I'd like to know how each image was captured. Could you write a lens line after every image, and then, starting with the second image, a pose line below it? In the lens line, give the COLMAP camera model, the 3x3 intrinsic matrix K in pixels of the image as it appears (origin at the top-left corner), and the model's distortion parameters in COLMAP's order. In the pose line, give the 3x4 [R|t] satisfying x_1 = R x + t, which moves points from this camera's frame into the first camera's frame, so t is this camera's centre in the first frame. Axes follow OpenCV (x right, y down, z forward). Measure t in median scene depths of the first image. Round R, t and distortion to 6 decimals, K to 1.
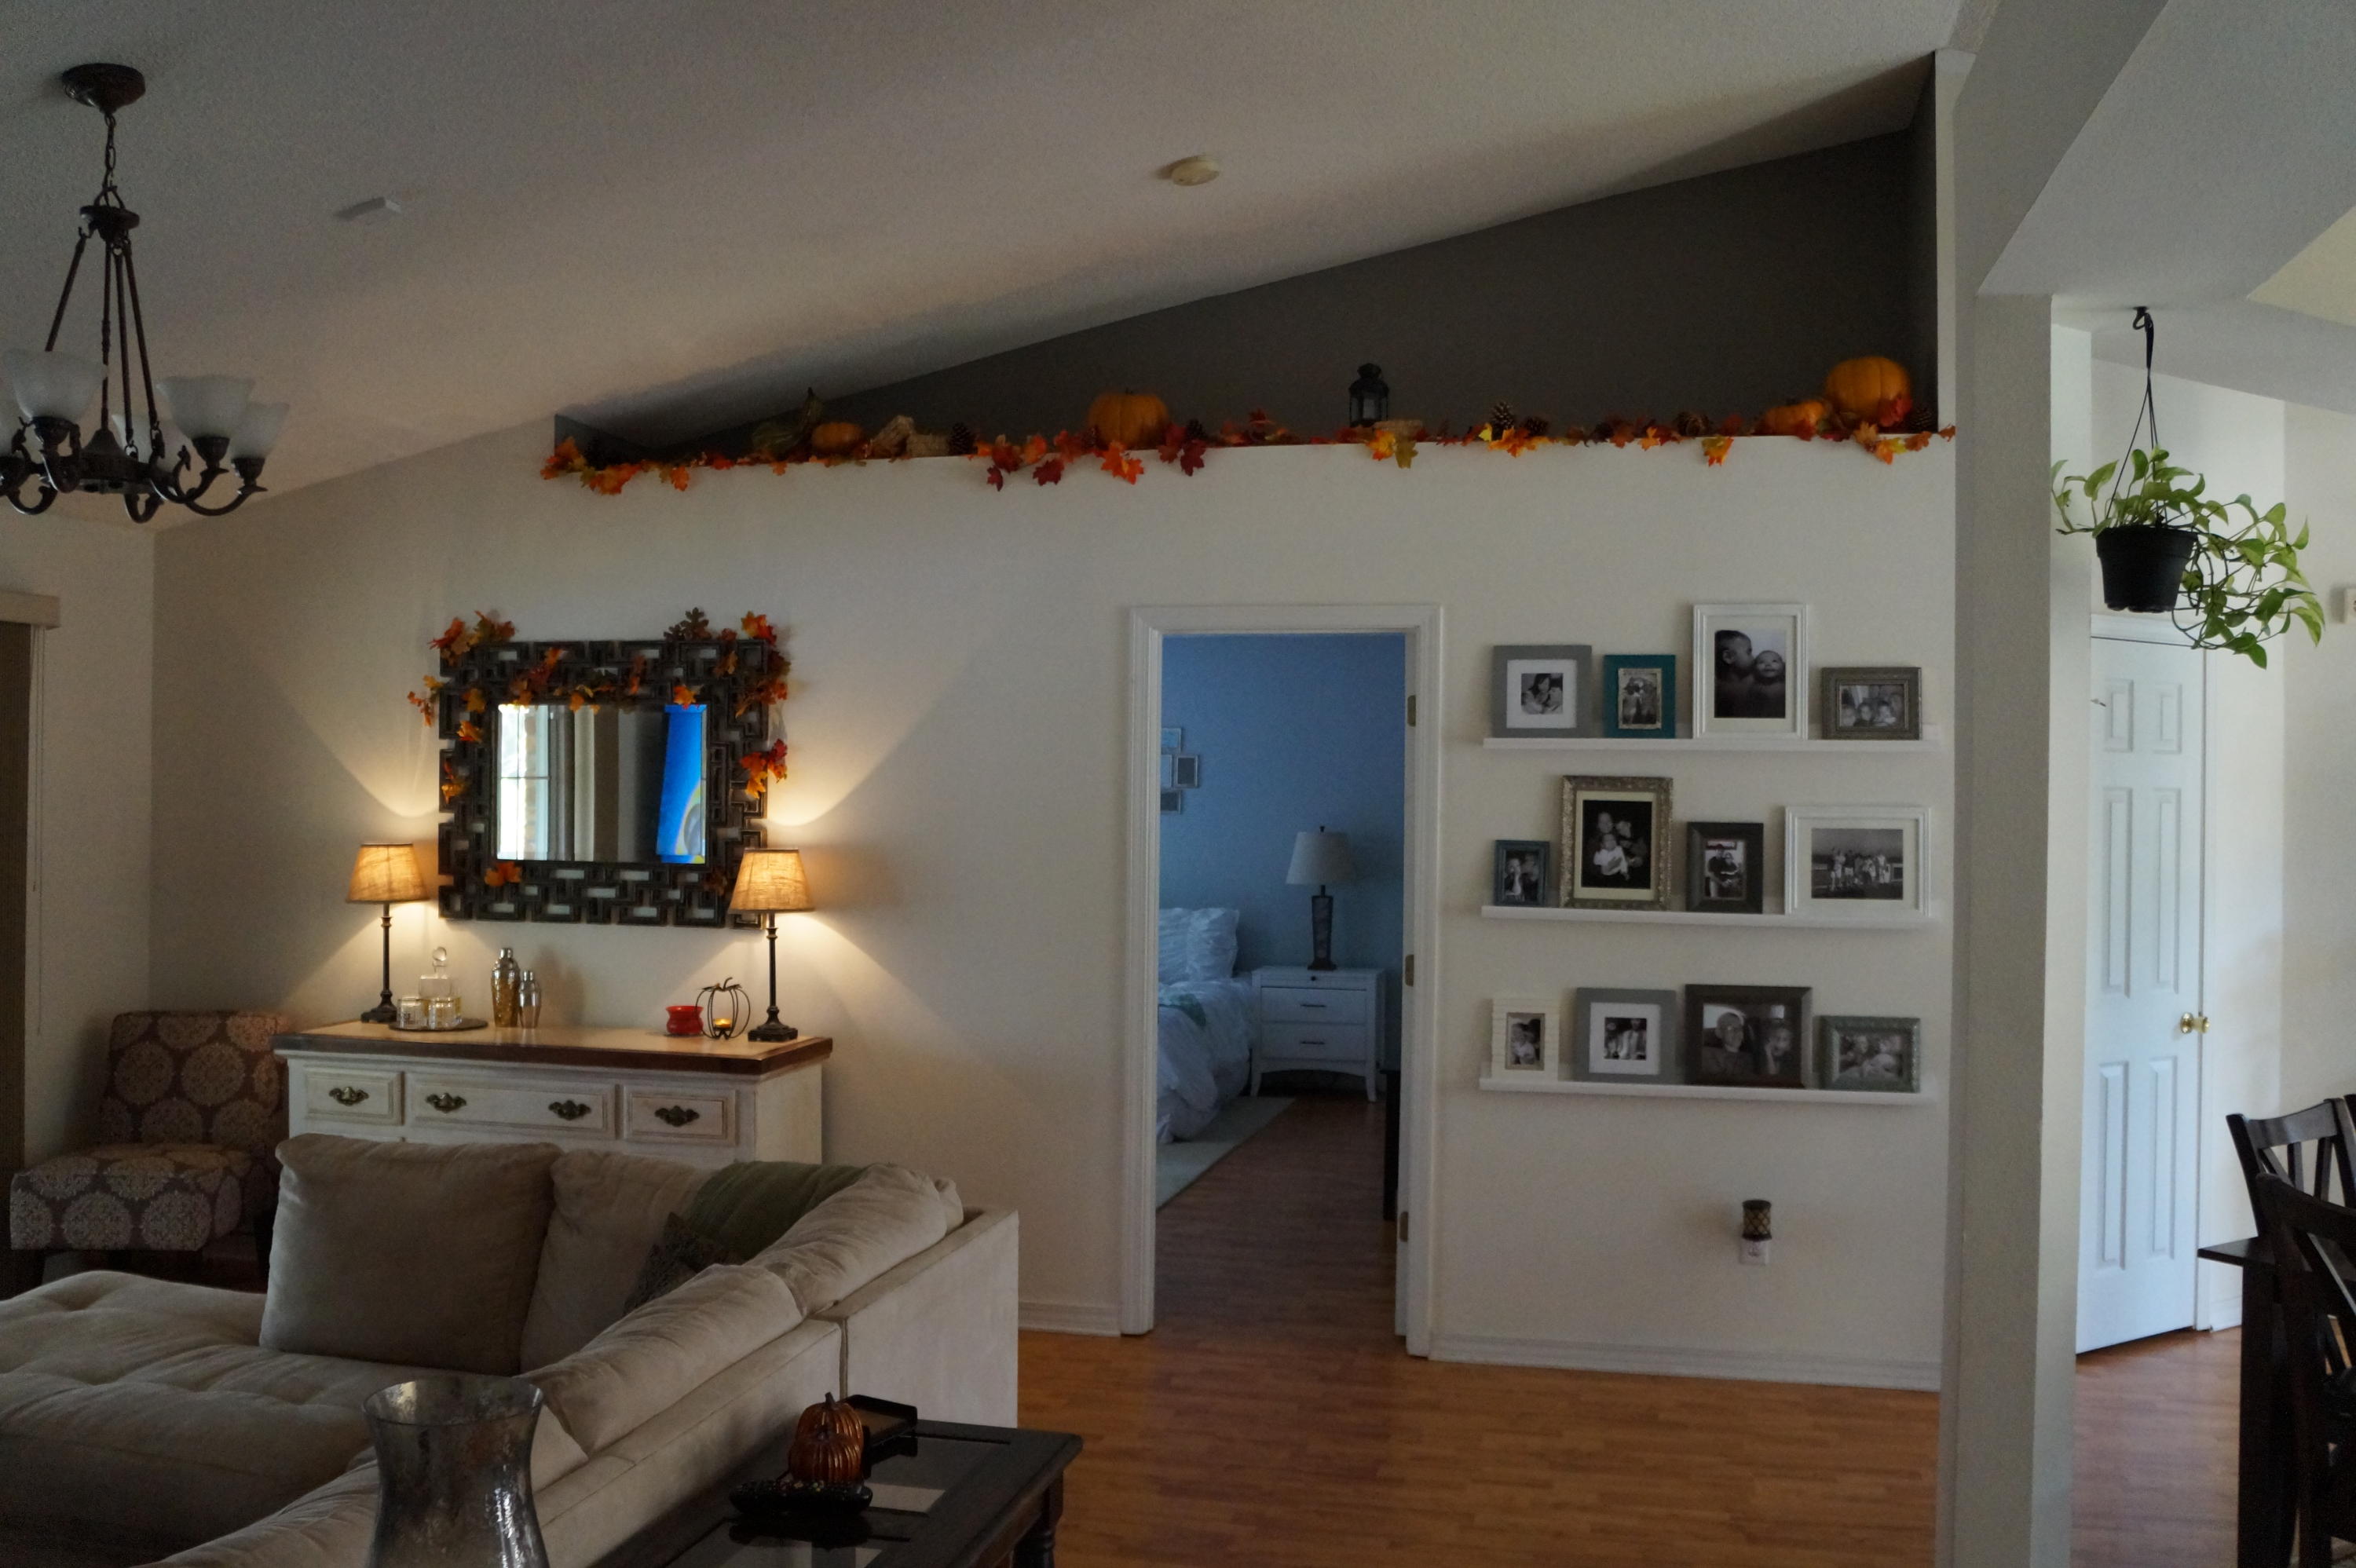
lens RADIAL K [[2037.9, 0, 1180.3], [0, 2037.9, 776.3], [0, 0, 1]] dist [-0.153680, 0.160483]
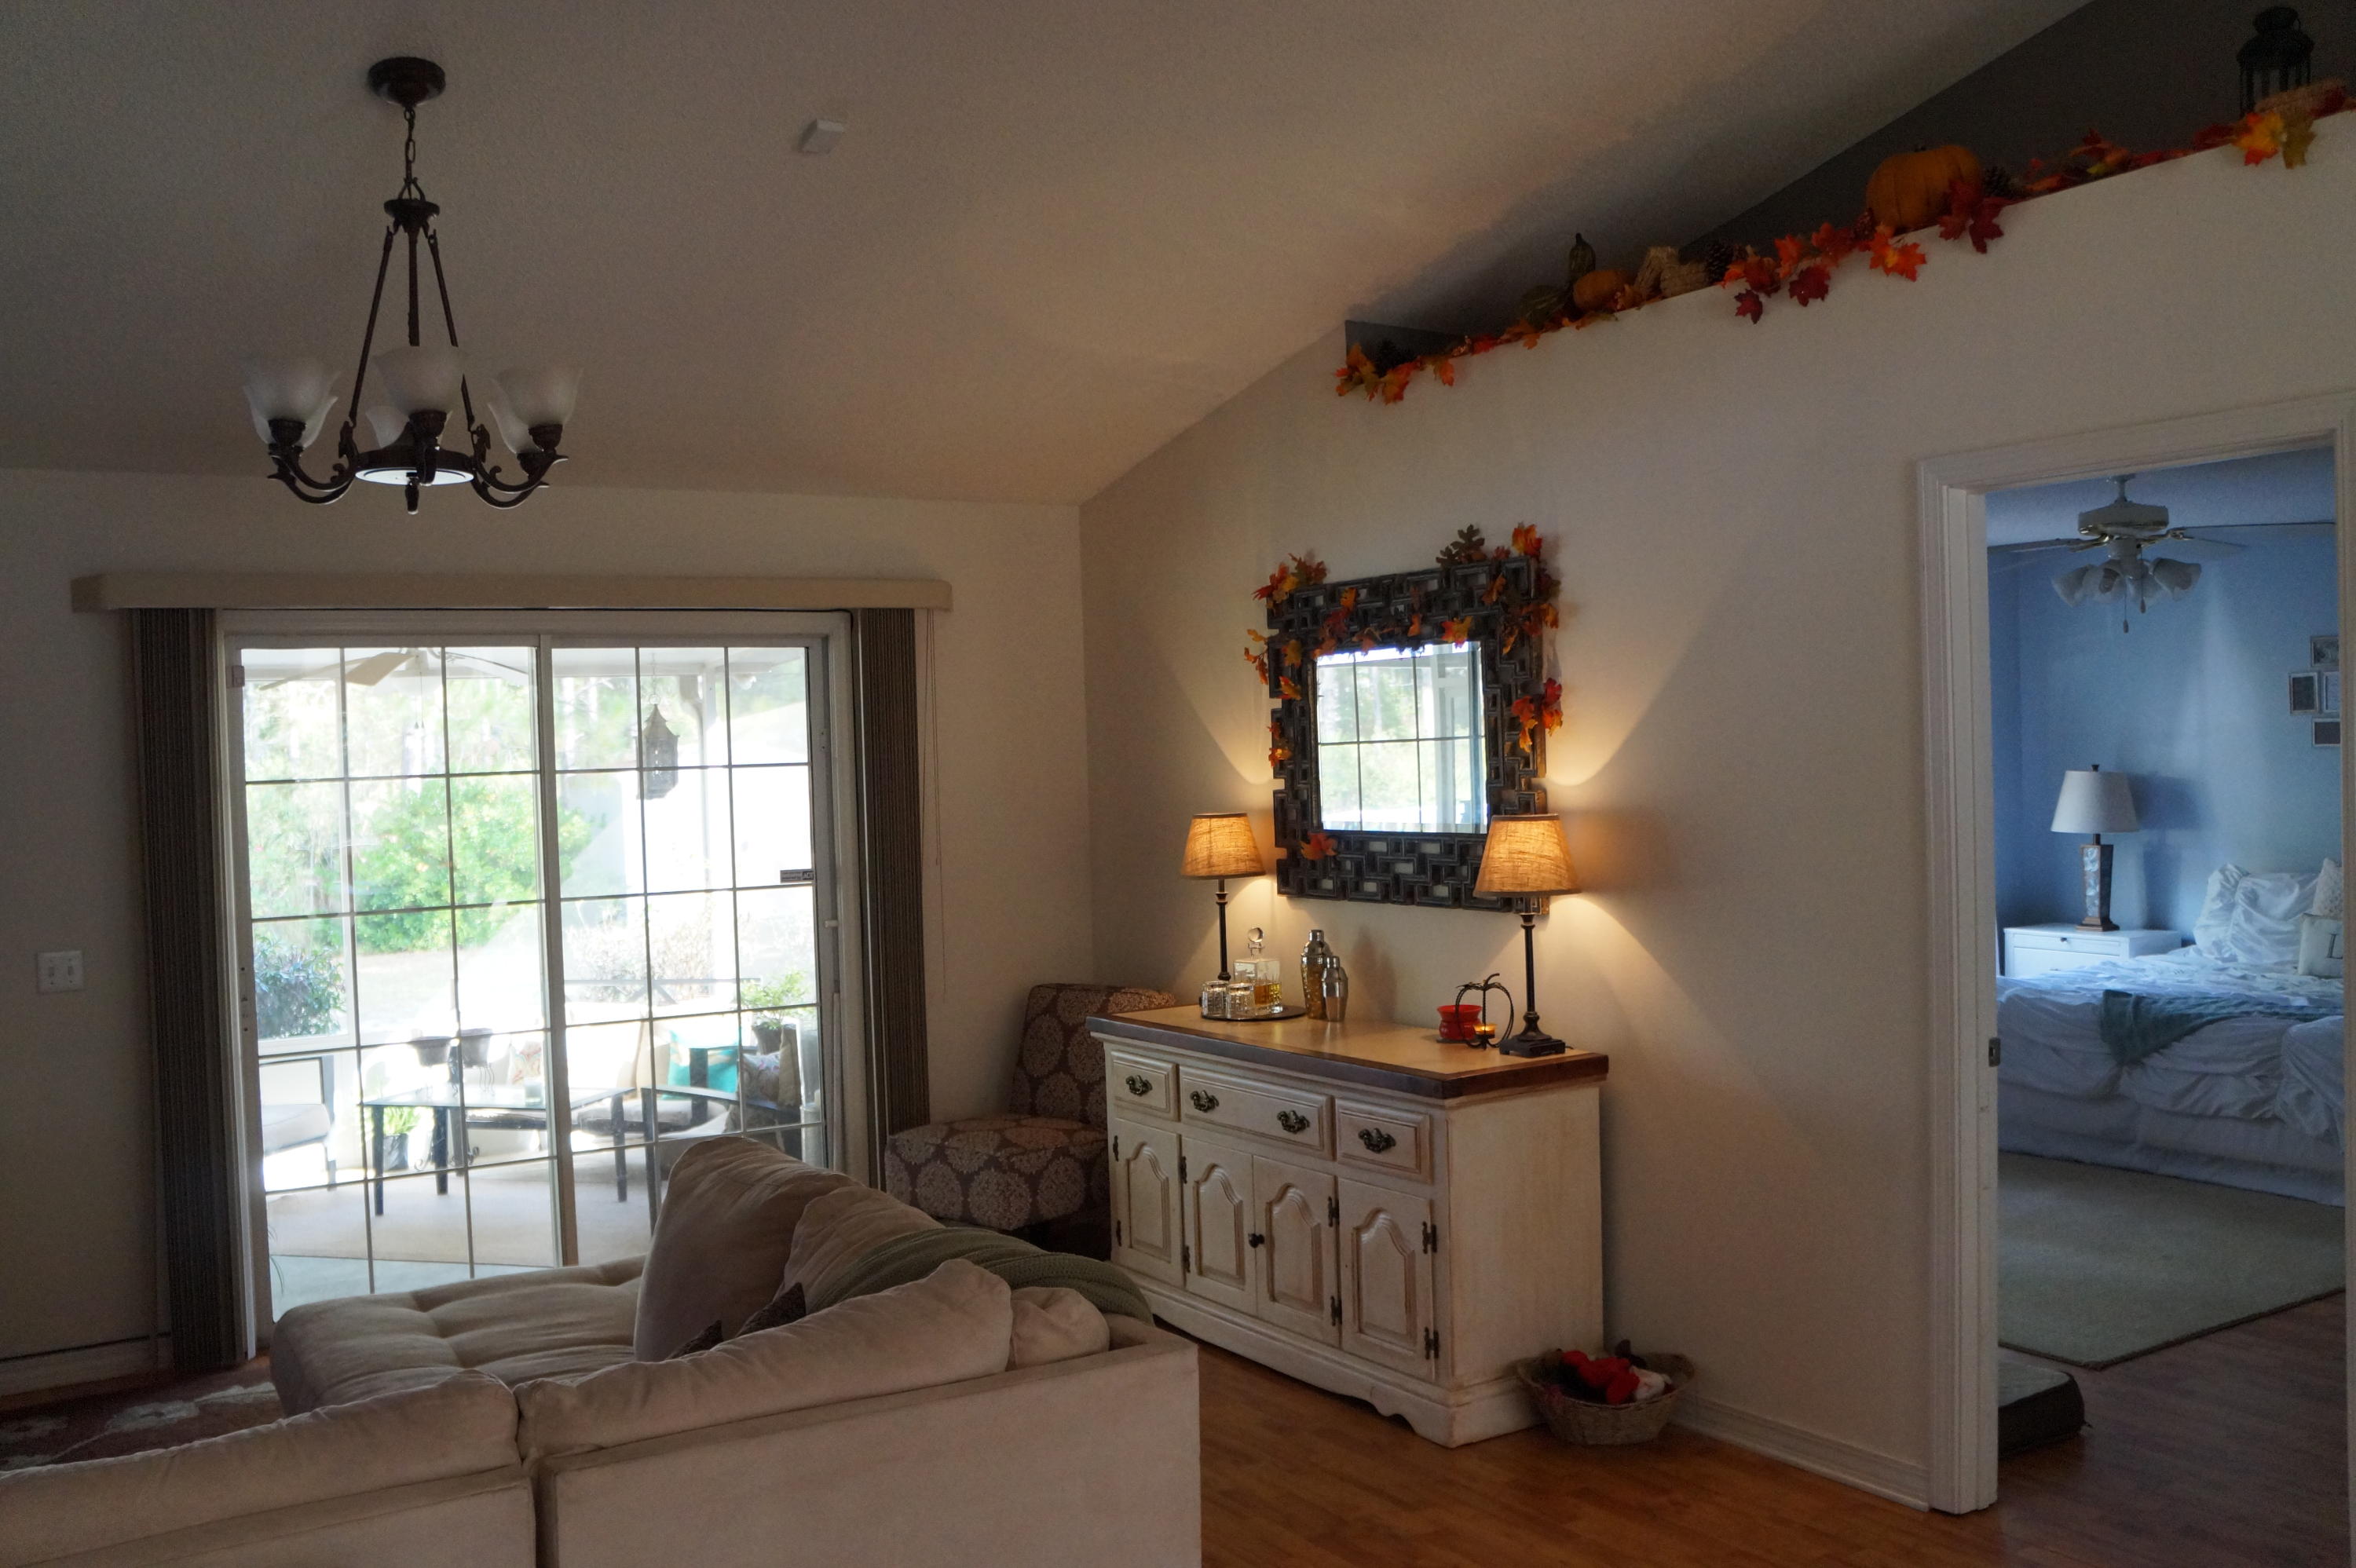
lens RADIAL K [[2037.9, 0, 1181.2], [0, 2037.9, 782.4], [0, 0, 1]] dist [-0.153680, 0.160483]
pose [[0.706363, -0.021455, -0.707525, 0.266429], [0.041759, 0.999063, 0.011394, 0.007664], [0.706617, -0.037594, 0.706597, 0.331740]]
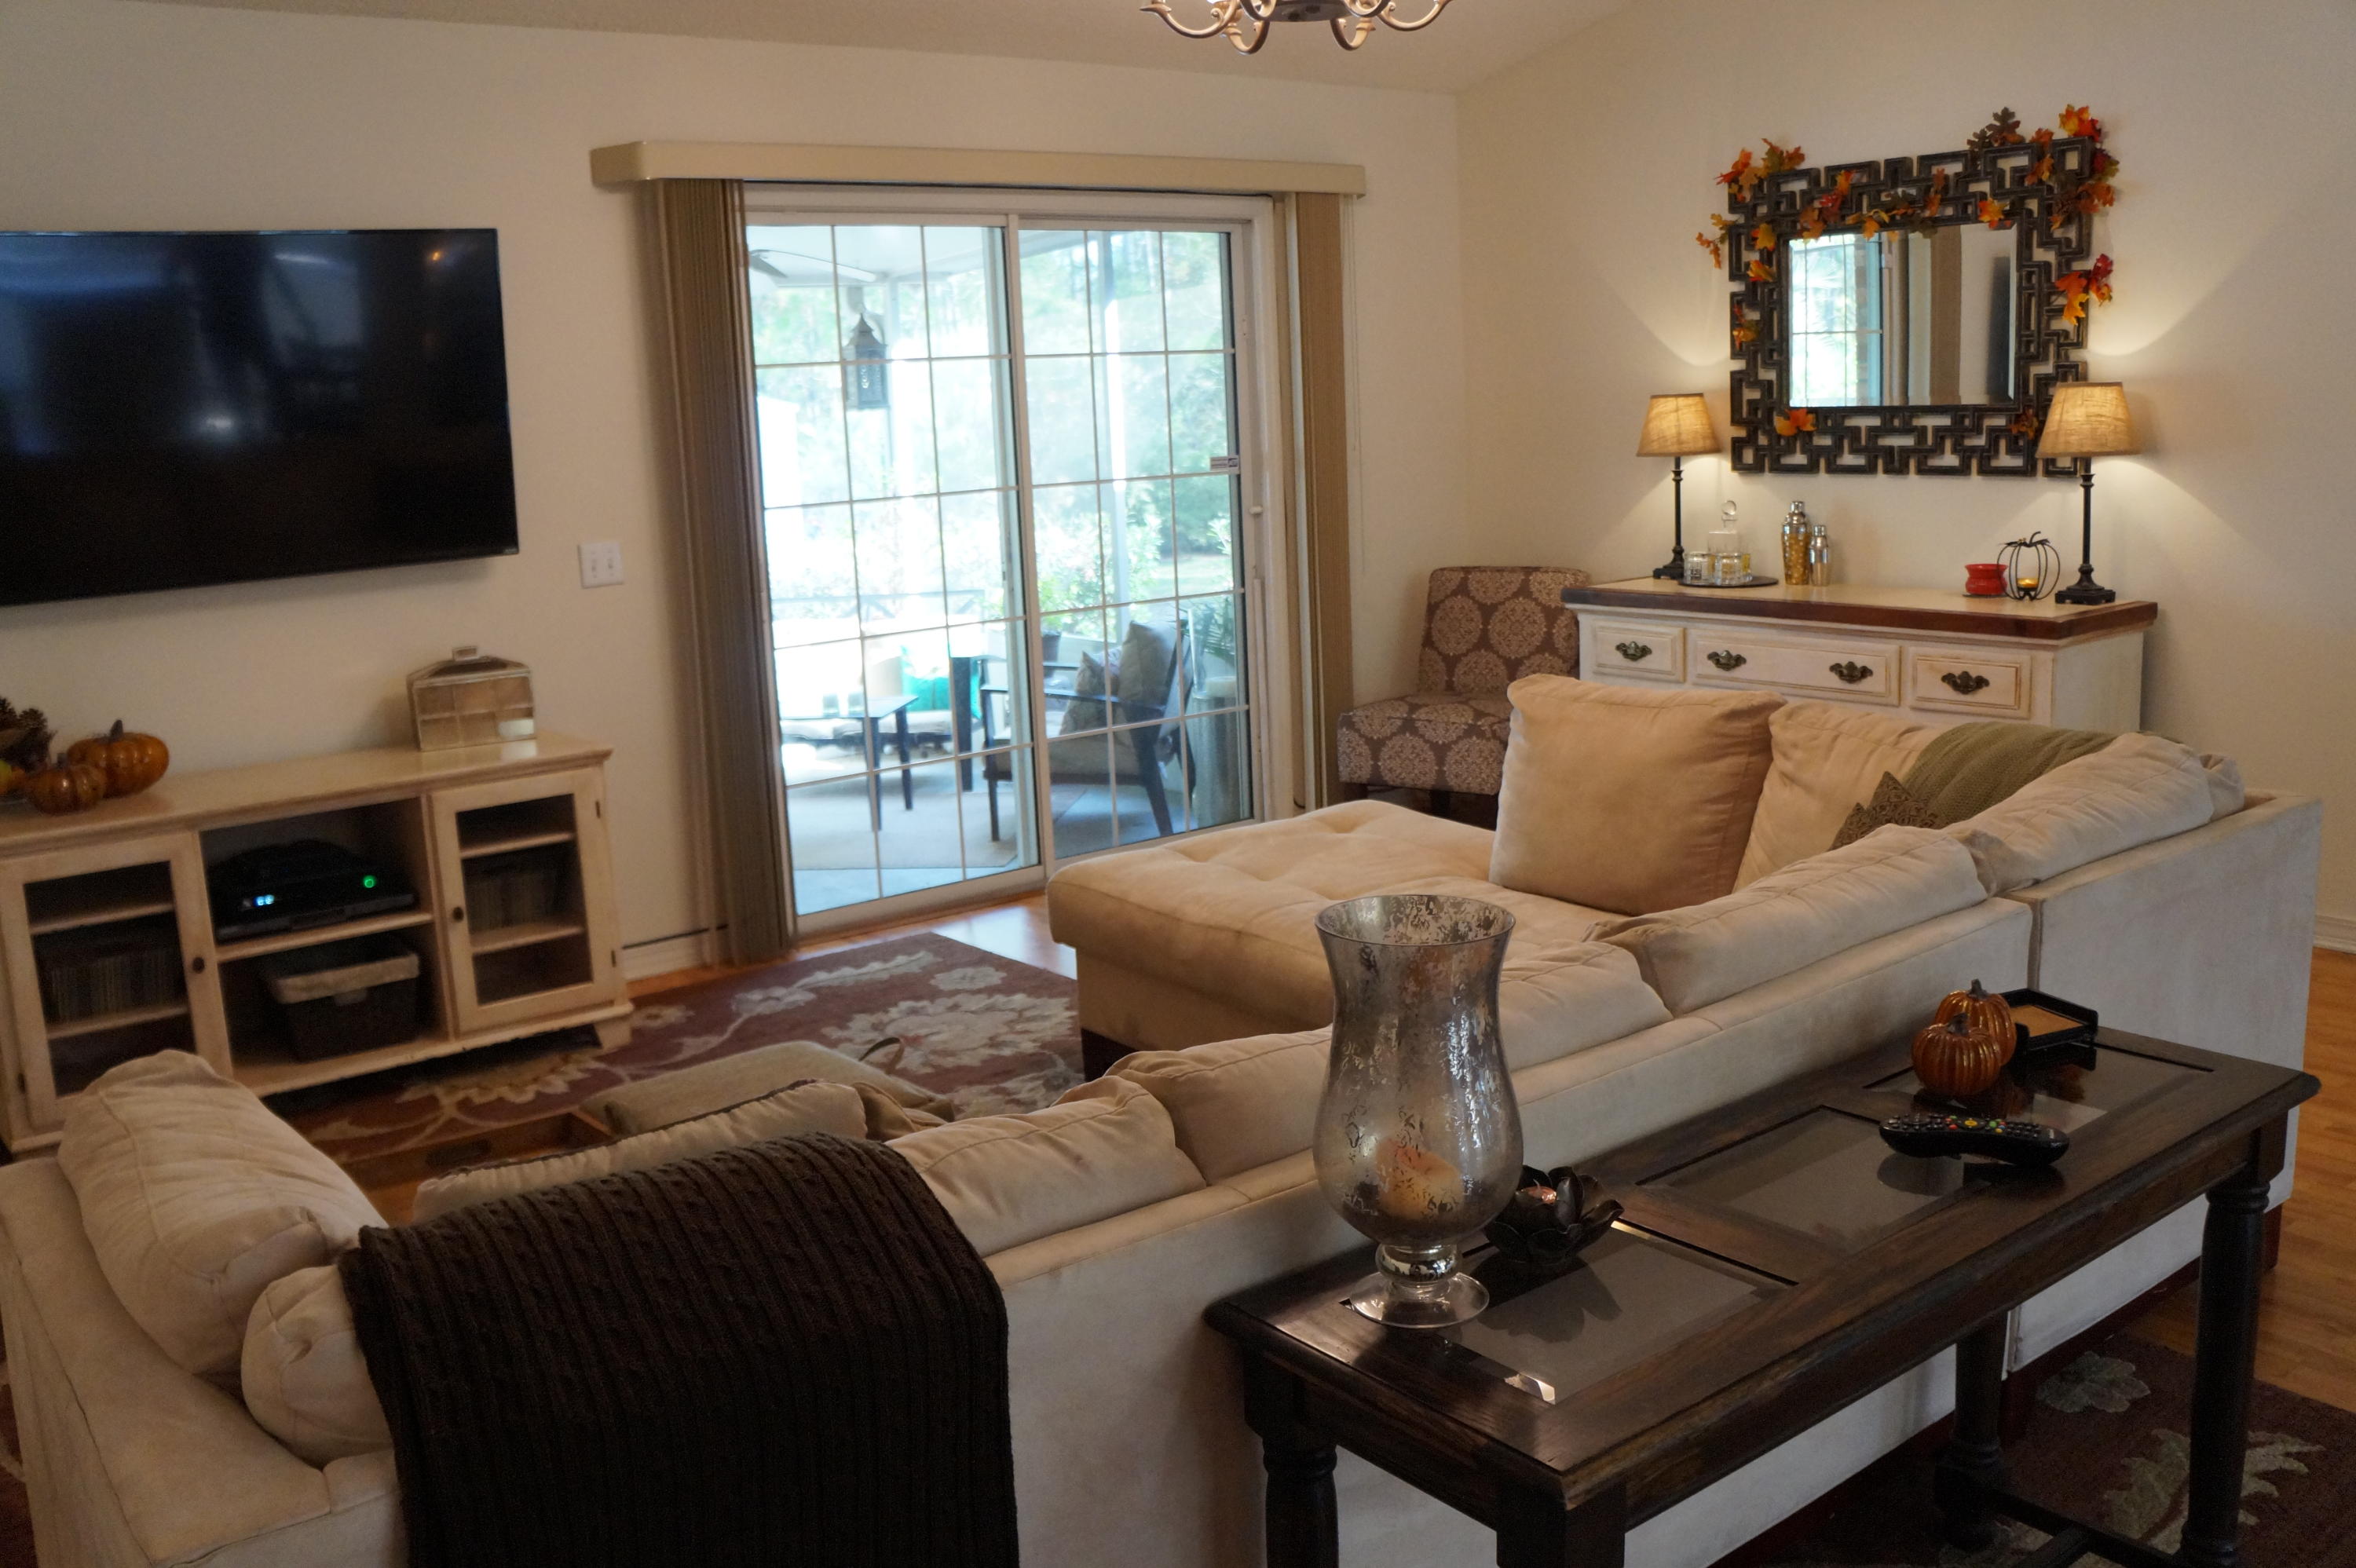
lens RADIAL K [[2037.9, 0, 1181.3], [0, 2037.9, 781.6], [0, 0, 1]] dist [-0.153680, 0.160483]
pose [[0.781510, 0.075254, -0.619338, 0.032135], [0.052774, 0.981167, 0.185812, 0.024923], [0.621657, -0.177899, 0.762820, 0.079688]]
